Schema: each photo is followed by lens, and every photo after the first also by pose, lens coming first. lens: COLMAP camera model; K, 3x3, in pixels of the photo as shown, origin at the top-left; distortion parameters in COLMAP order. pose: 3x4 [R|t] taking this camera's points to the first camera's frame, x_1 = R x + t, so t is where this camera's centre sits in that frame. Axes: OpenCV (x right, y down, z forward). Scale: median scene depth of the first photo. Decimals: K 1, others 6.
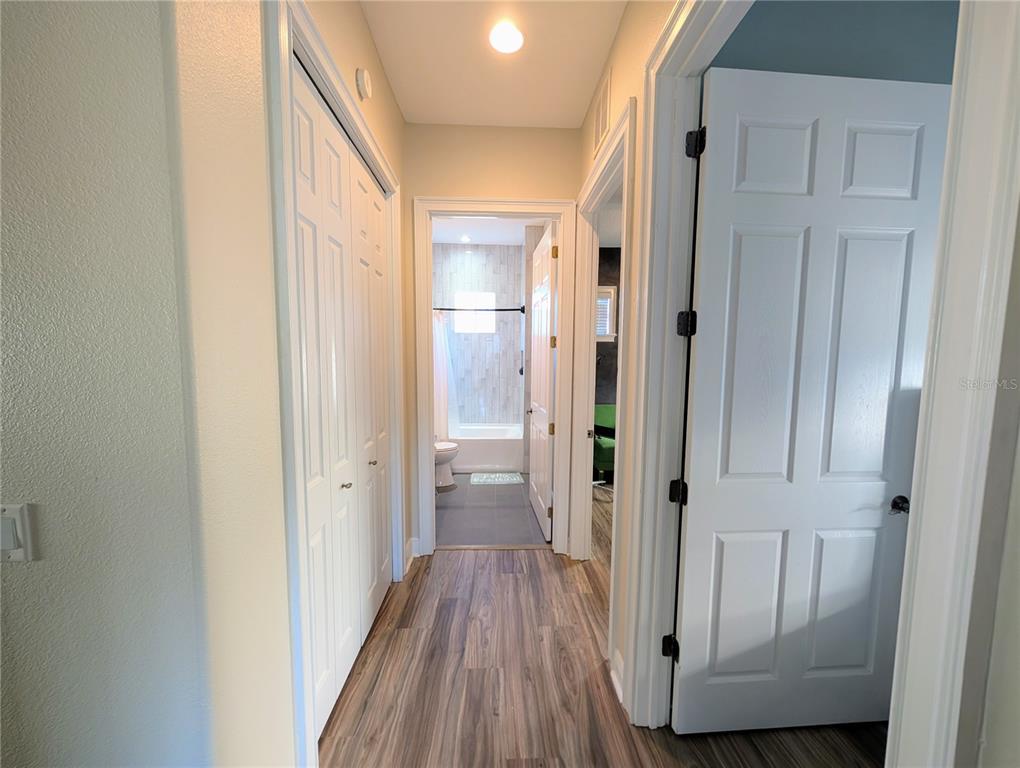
lens RADIAL K [[385.7, 0, 509.0], [0, 385.7, 387.6], [0, 0, 1]] dist [0.000360, 0.000285]
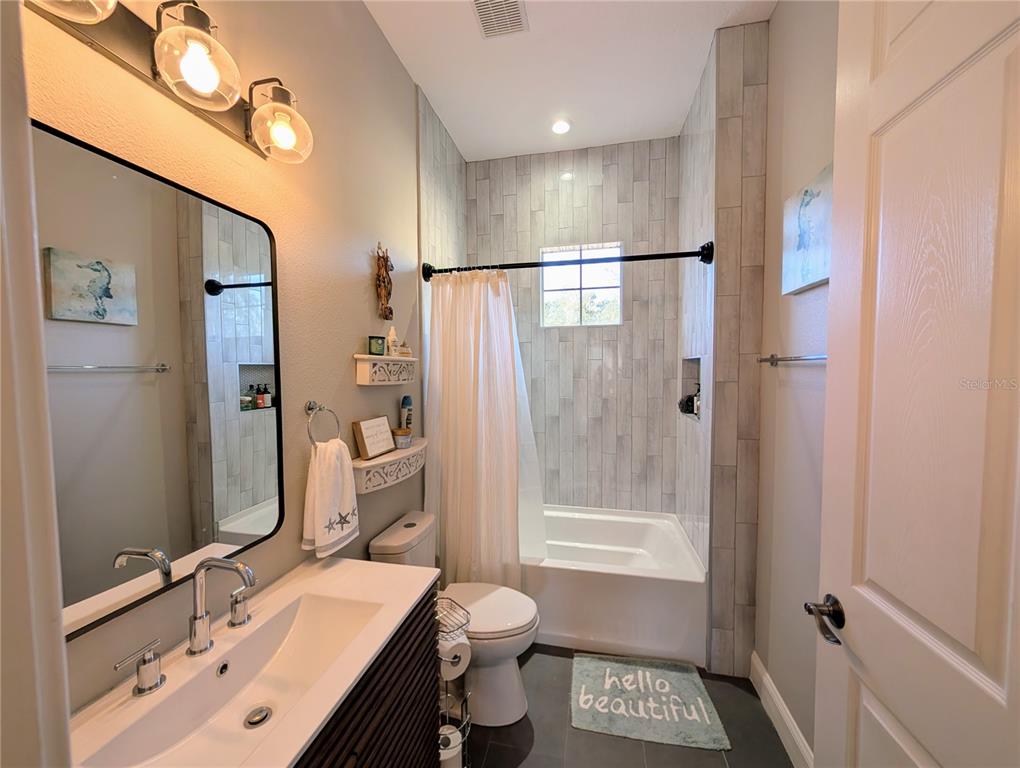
lens RADIAL K [[385.7, 0, 507.3], [0, 385.7, 382.4], [0, 0, 1]] dist [0.000360, 0.000285]
pose [[0.965304, -0.004609, -0.261089, -0.049918], [-0.007703, 0.998907, -0.046113, -0.046120], [0.261016, 0.046524, 0.964213, 0.505553]]
